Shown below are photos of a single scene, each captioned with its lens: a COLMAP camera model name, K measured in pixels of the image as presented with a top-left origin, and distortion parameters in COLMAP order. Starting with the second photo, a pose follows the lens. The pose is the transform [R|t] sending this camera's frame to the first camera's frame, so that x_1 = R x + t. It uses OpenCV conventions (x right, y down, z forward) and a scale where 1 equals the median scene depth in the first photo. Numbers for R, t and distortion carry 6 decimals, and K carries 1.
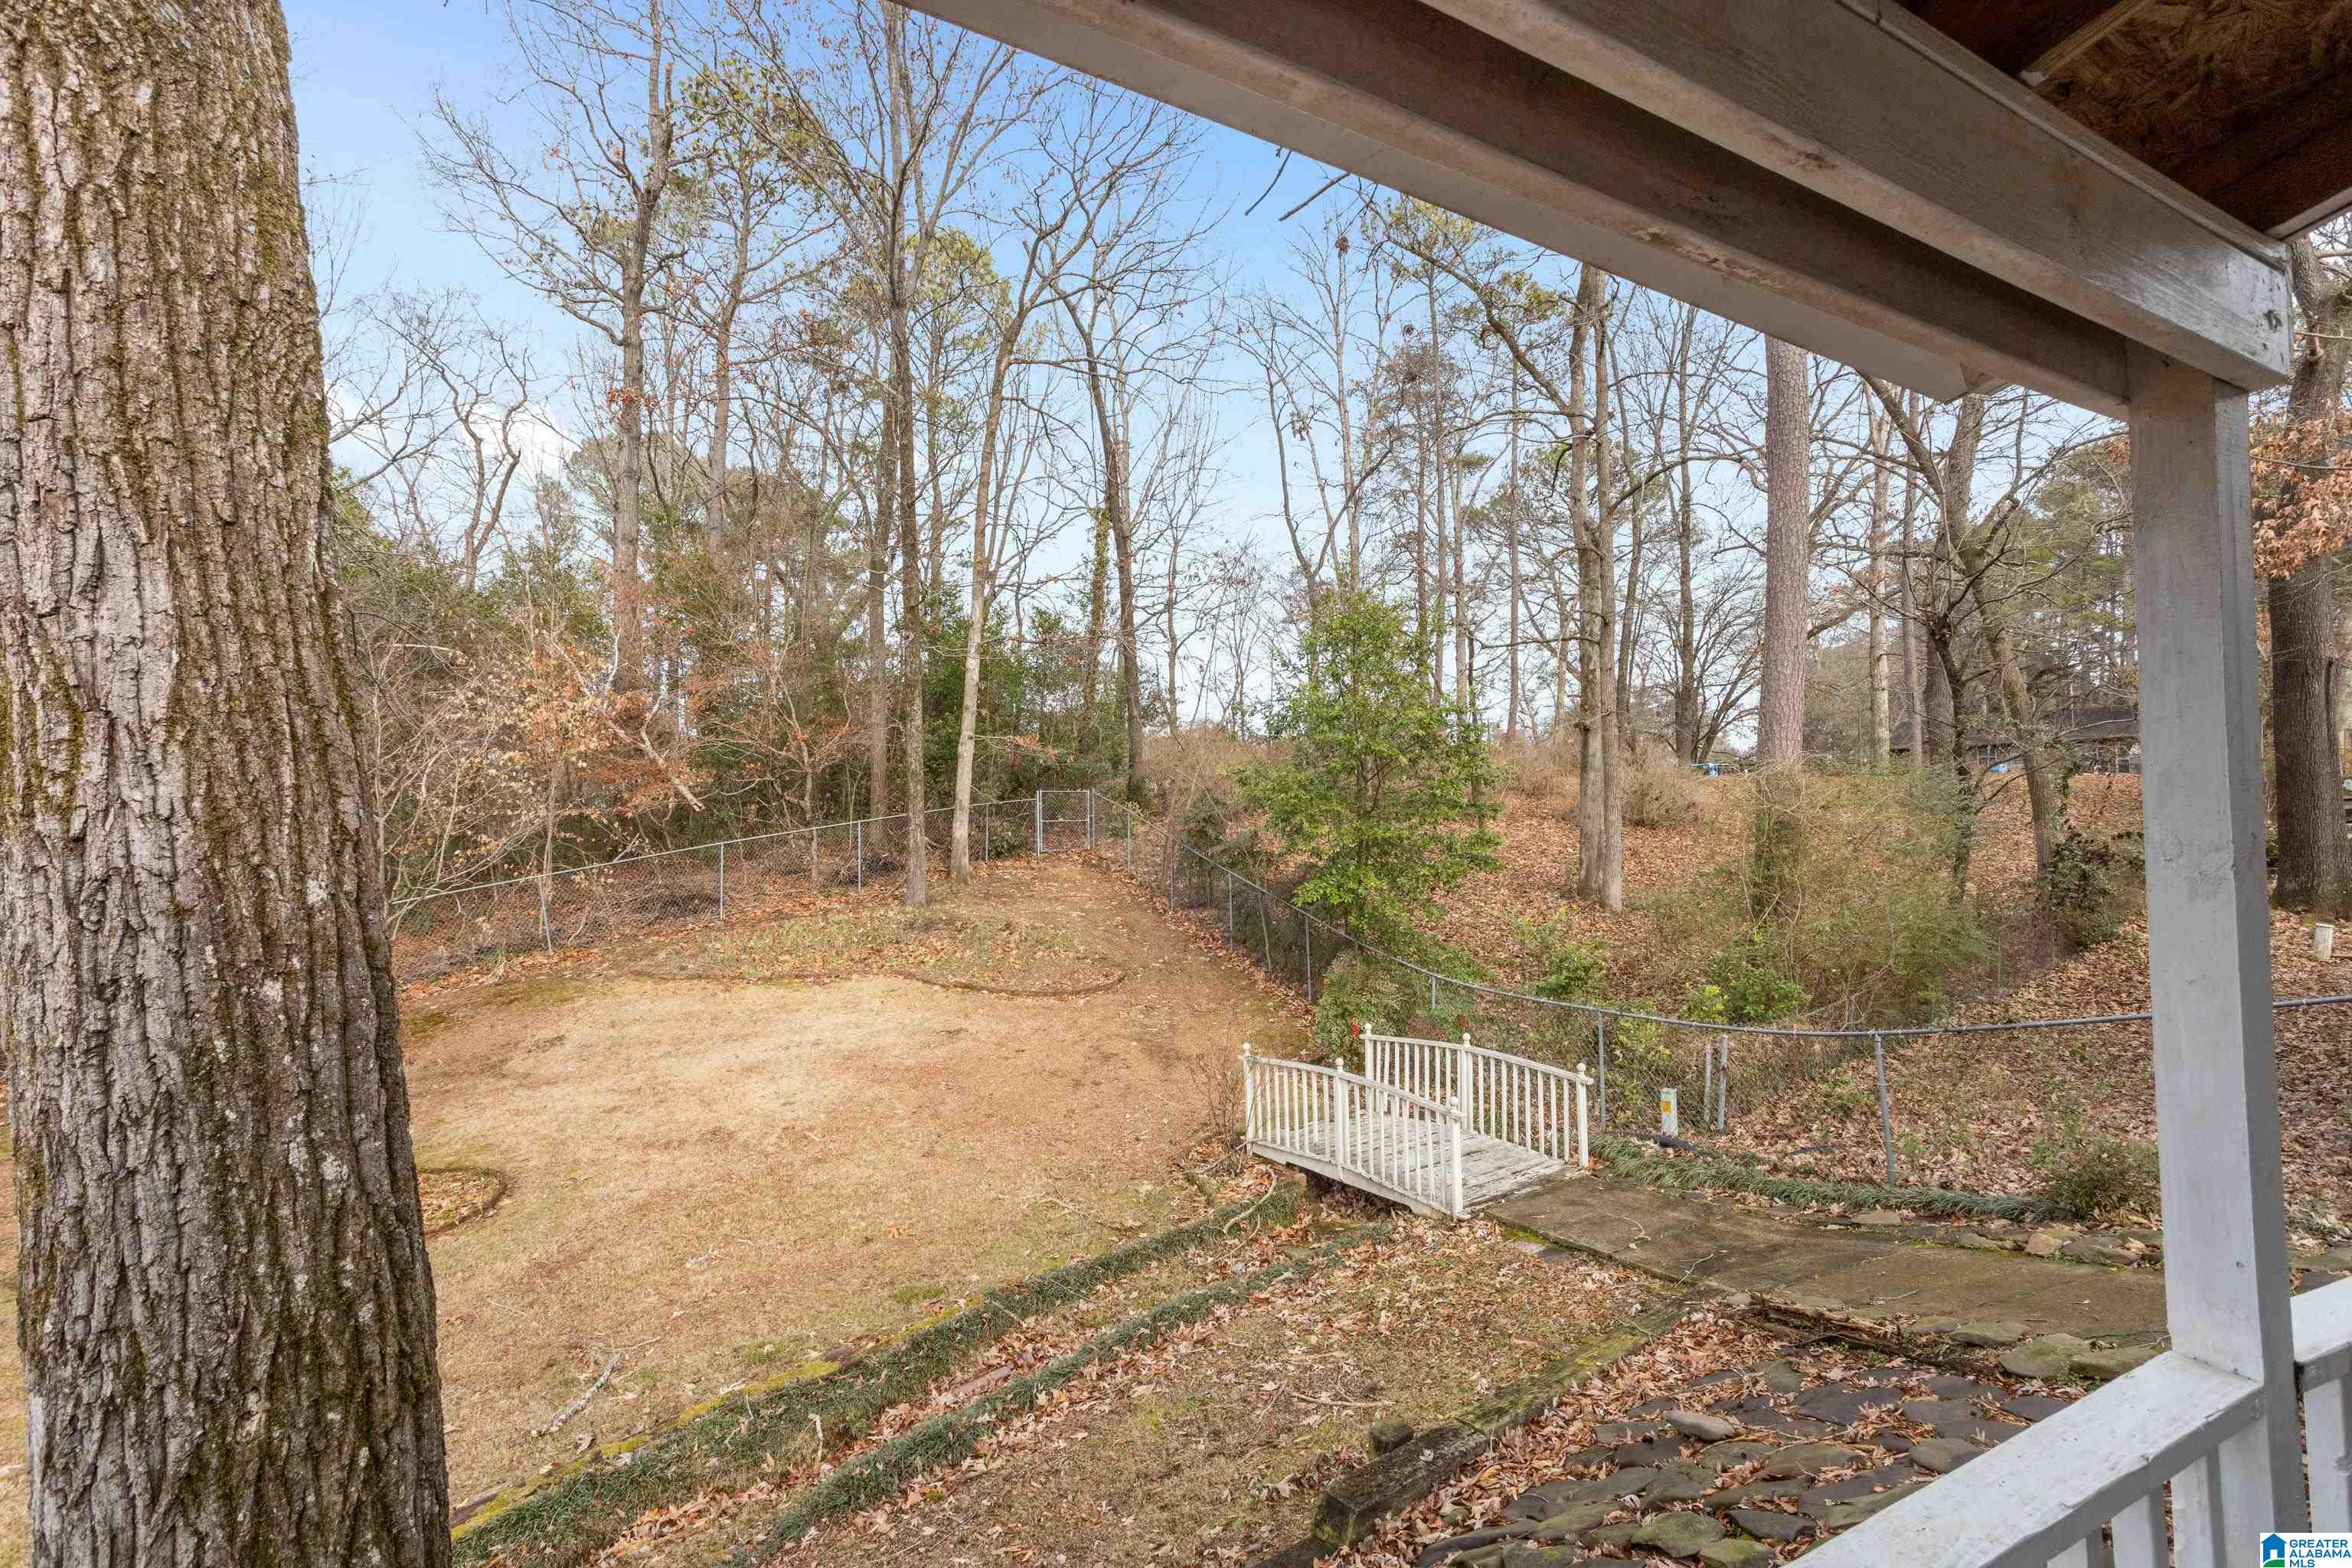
lens RADIAL K [[1142.5, 0, 1175.0], [0, 1142.5, 798.6], [0, 0, 1]] dist [-0.054714, 0.038265]
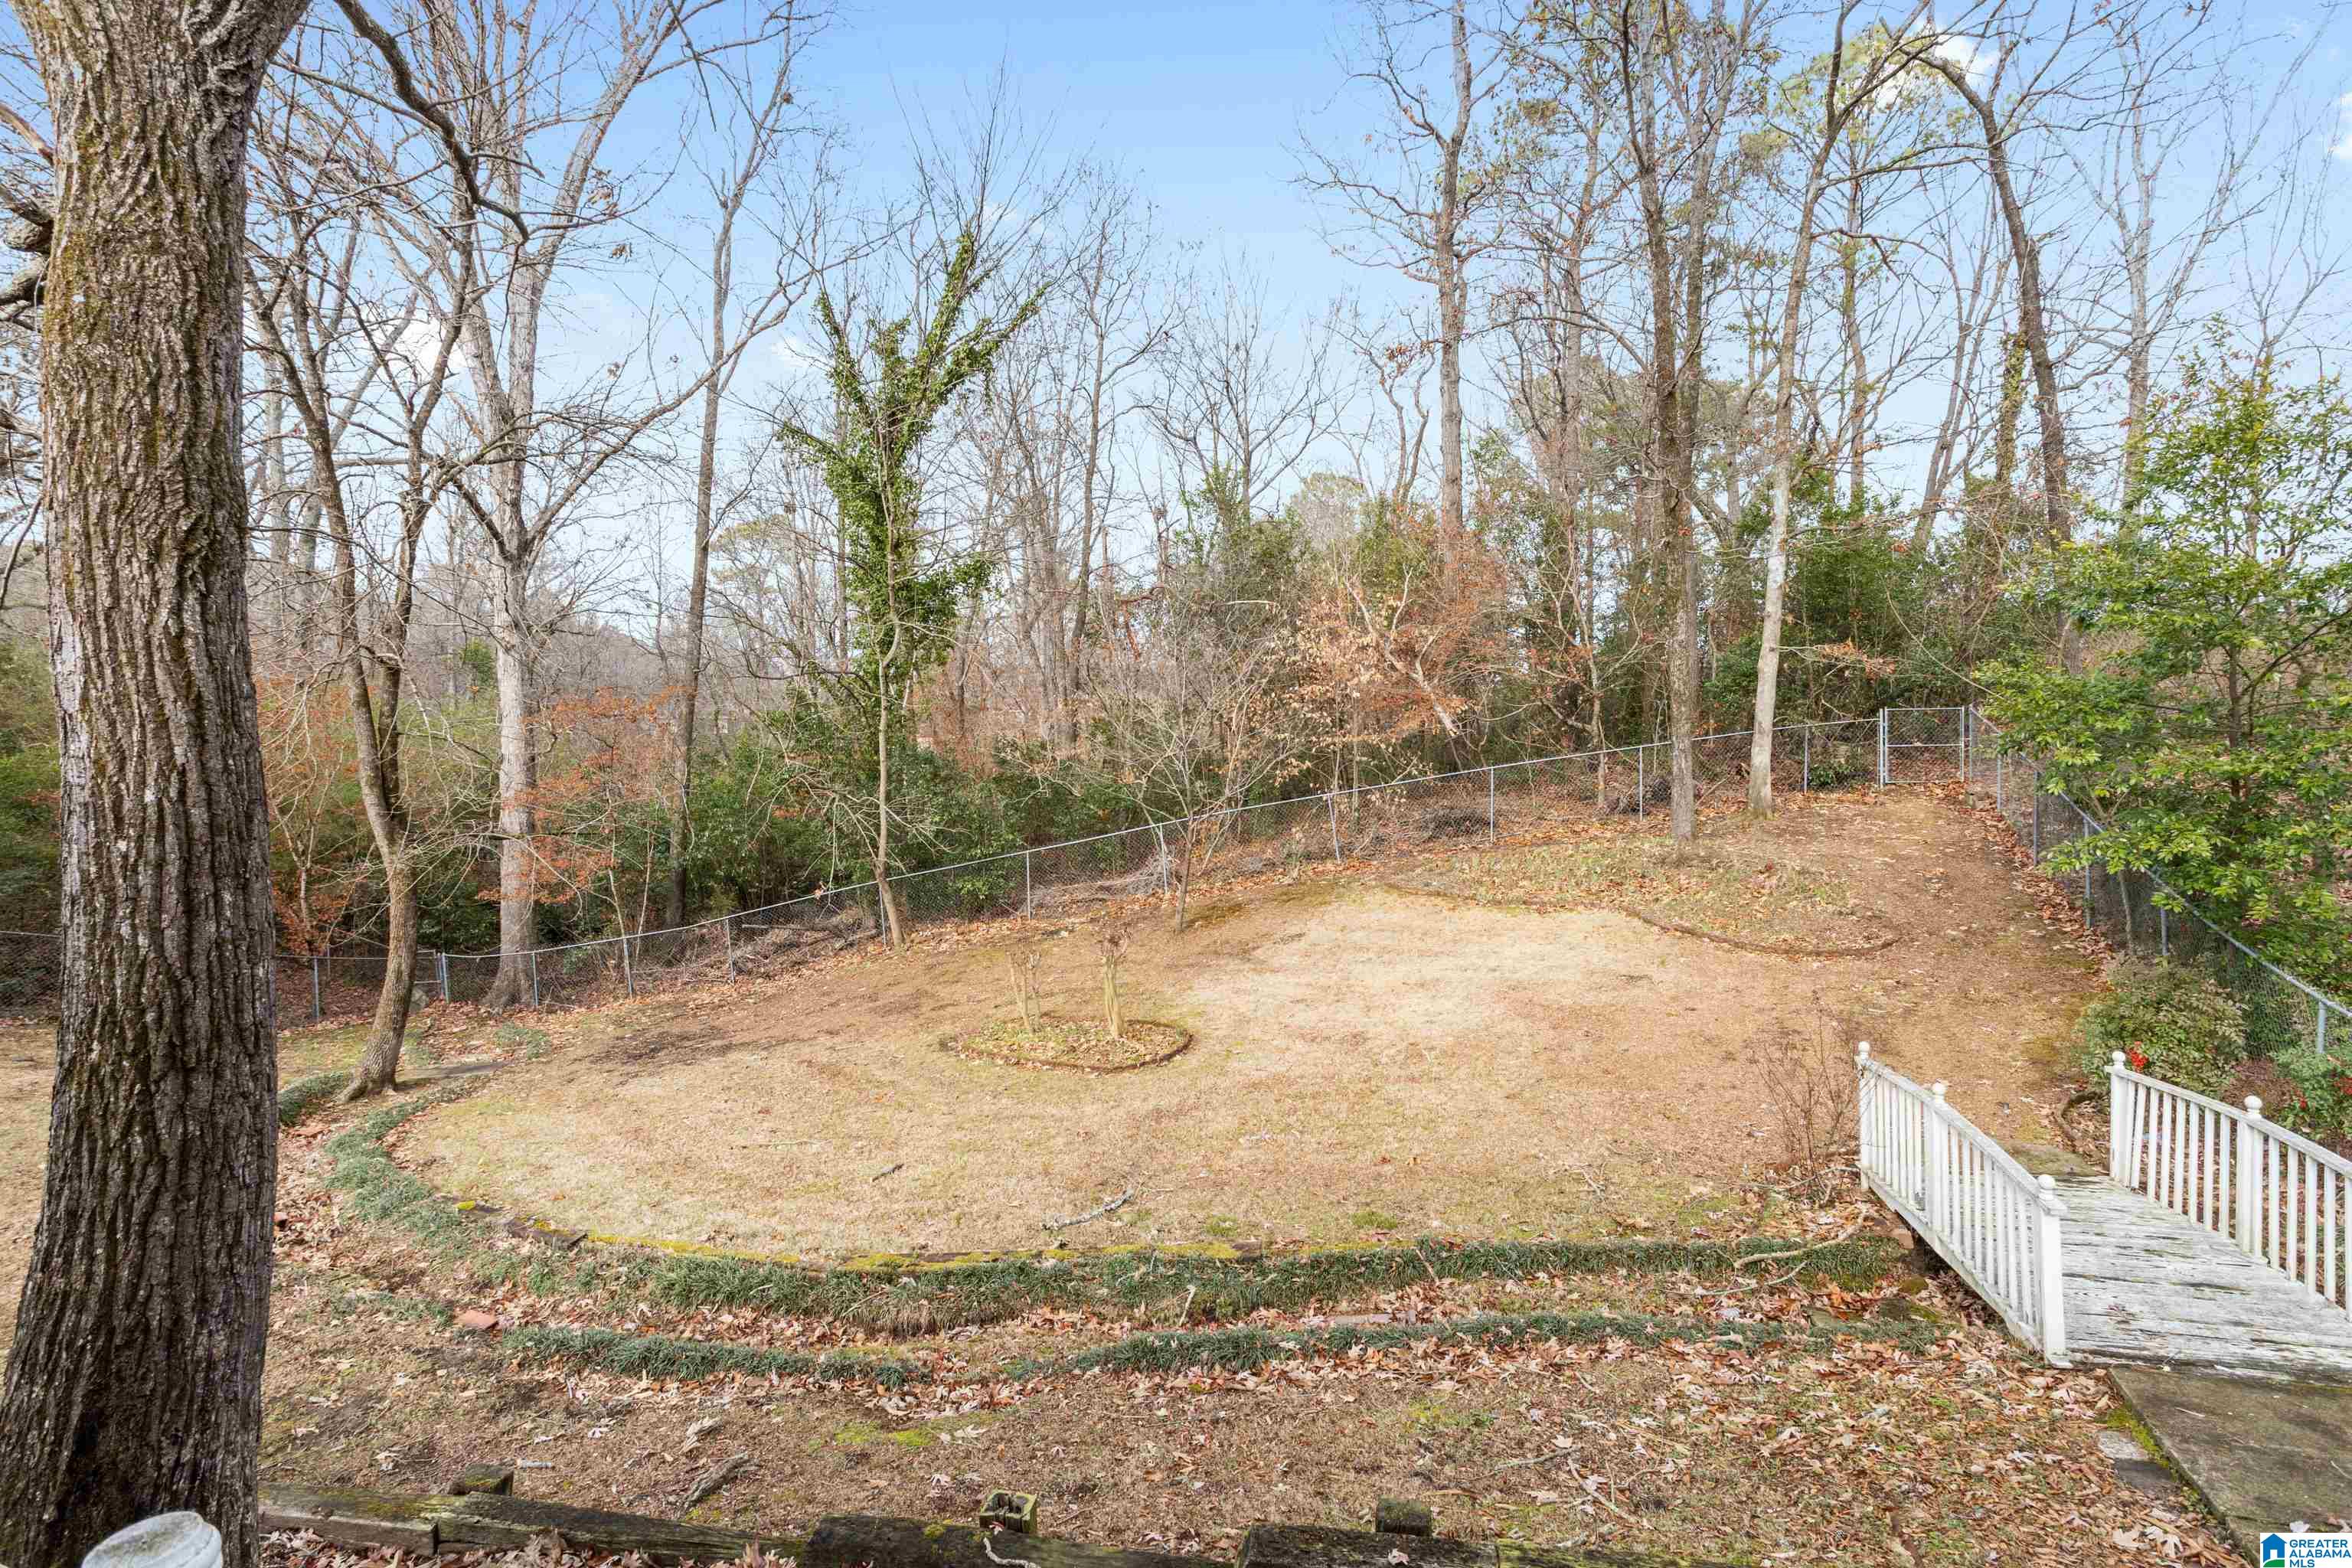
lens RADIAL K [[1142.5, 0, 1175.0], [0, 1142.5, 798.6], [0, 0, 1]] dist [-0.054714, 0.038265]
pose [[0.670418, 0.033653, -0.741220, 0.380773], [0.016991, 0.998013, 0.060680, 0.000130], [0.741789, -0.053276, 0.668514, 0.213062]]
